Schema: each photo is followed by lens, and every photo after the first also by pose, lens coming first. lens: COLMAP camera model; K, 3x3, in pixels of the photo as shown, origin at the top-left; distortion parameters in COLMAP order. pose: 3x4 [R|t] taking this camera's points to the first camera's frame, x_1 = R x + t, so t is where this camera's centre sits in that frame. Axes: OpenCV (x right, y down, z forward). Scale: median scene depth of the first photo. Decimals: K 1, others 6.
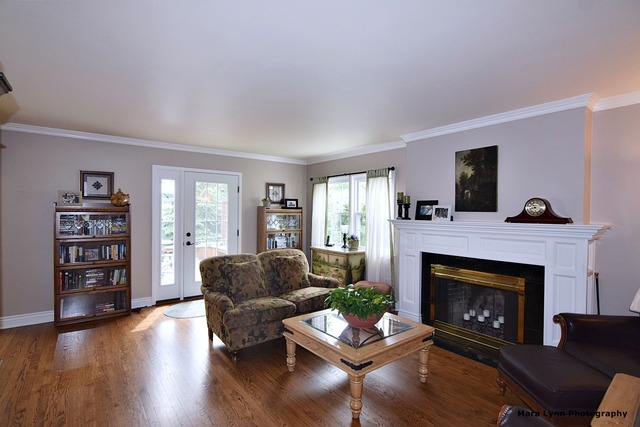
lens RADIAL K [[316.5, 0, 314.5], [0, 316.5, 213.5], [0, 0, 1]] dist [-0.034672, -0.000500]
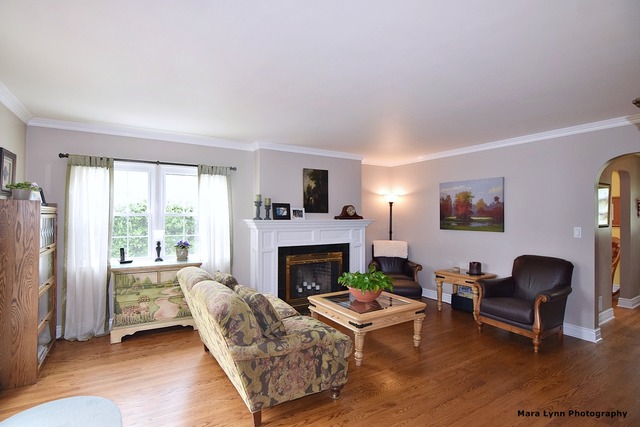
lens RADIAL K [[316.5, 0, 315.6], [0, 316.5, 210.2], [0, 0, 1]] dist [-0.034672, -0.000500]
pose [[0.096652, 0.010833, 0.995259, -0.871579], [0.003073, 0.999933, -0.011182, -0.001679], [-0.995313, 0.004139, 0.096612, 0.801231]]
